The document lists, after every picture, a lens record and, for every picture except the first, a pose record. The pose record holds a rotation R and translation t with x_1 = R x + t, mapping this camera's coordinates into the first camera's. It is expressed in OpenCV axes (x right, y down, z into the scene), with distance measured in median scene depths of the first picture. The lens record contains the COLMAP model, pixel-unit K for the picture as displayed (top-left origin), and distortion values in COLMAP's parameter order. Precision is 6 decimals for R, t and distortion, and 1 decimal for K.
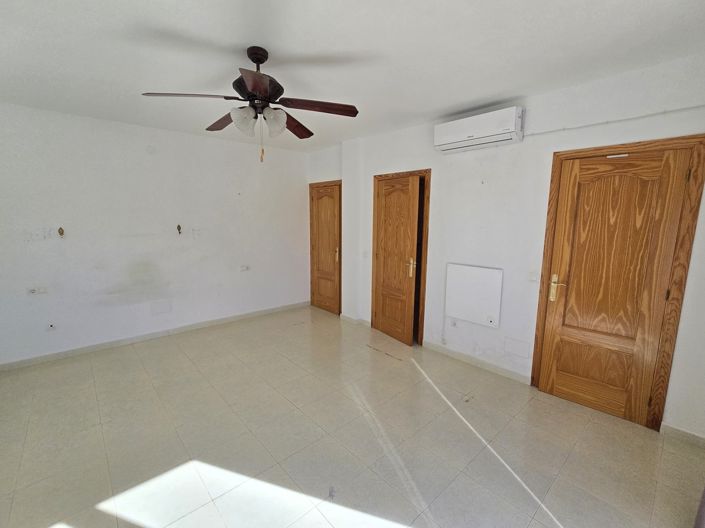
lens RADIAL K [[315.6, 0, 350.7], [0, 315.6, 264.2], [0, 0, 1]] dist [-0.000867, -0.000315]
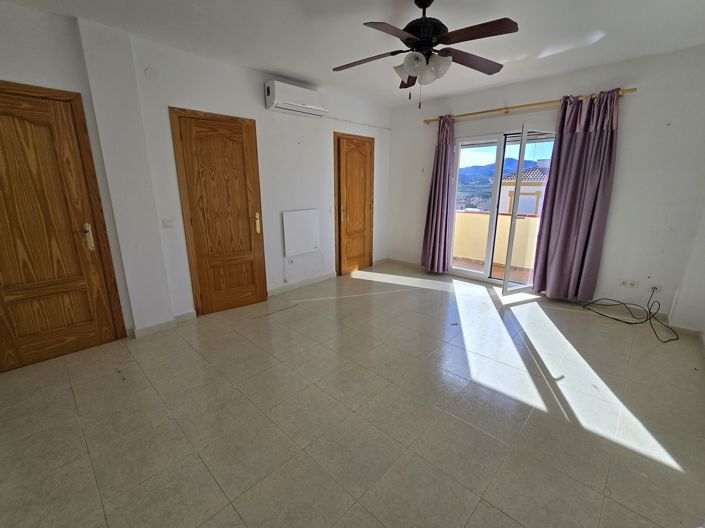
lens RADIAL K [[313.7, 0, 352.5], [0, 313.7, 264.0], [0, 0, 1]] dist [-0.001814, 0.000083]
pose [[-0.072493, -0.255676, 0.964041, -0.762510], [0.150338, 0.952739, 0.263983, -0.076340], [-0.985973, 0.164069, -0.030629, 0.725996]]
